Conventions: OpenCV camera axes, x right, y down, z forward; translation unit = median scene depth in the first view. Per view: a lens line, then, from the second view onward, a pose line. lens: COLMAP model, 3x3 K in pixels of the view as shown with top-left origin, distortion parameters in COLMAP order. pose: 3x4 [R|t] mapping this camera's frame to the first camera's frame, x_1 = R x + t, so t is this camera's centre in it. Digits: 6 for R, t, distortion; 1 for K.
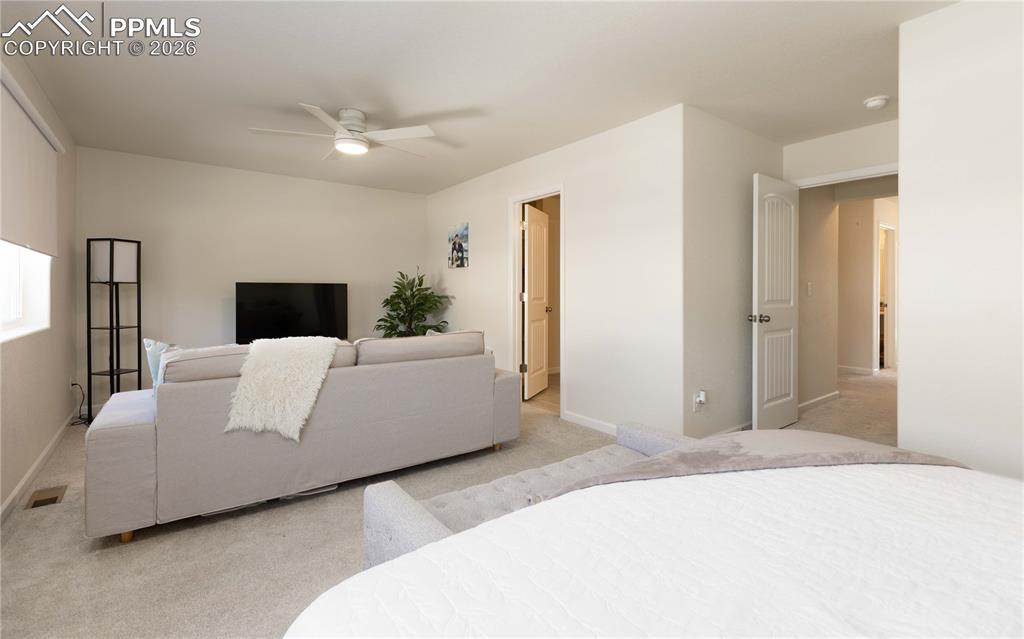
lens RADIAL K [[460.9, 0, 511.6], [0, 460.9, 280.9], [0, 0, 1]] dist [-0.001146, -0.000064]
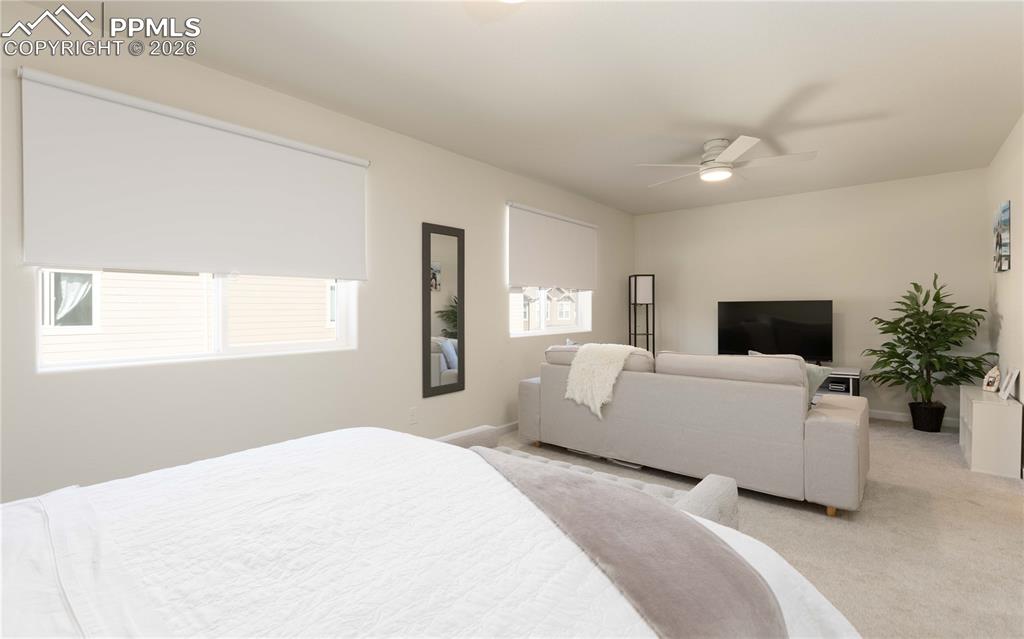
lens RADIAL K [[463.8, 0, 512.4], [0, 463.8, 299.3], [0, 0, 1]] dist [0.000745, 0.000260]
pose [[0.229689, -0.023189, -0.972988, 0.586207], [0.029050, 0.999434, -0.016962, 0.002352], [0.972830, -0.024369, 0.230233, 0.291526]]
